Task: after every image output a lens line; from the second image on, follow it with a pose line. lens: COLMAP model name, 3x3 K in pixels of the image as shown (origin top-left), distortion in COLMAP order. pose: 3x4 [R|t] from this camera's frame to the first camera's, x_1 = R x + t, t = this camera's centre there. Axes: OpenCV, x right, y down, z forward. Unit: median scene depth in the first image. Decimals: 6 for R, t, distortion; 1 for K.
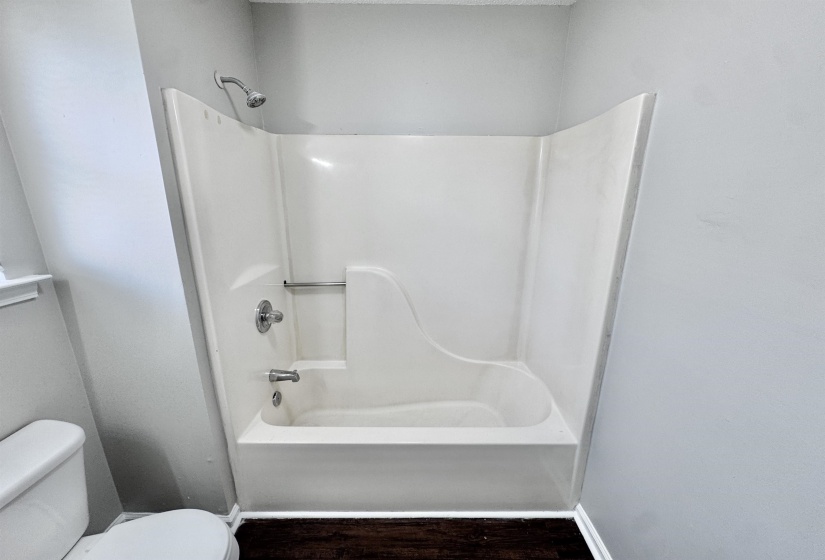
lens RADIAL K [[329.5, 0, 413.4], [0, 329.5, 290.4], [0, 0, 1]] dist [-0.000953, -0.000198]
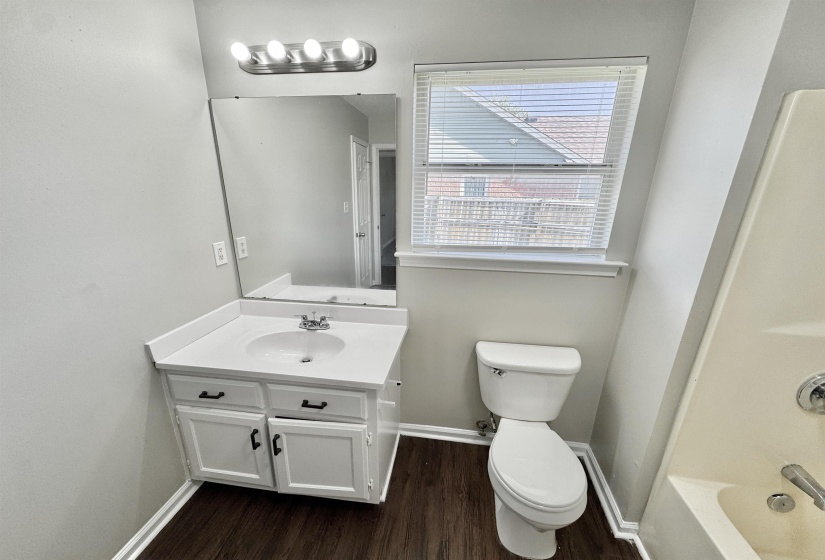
lens RADIAL K [[329.5, 0, 413.4], [0, 329.5, 290.4], [0, 0, 1]] dist [-0.000953, -0.000198]
pose [[-0.129679, 0.294640, -0.946769, 0.341420], [-0.274960, 0.906700, 0.319831, -0.140015], [0.952670, 0.301799, -0.036566, 0.233426]]
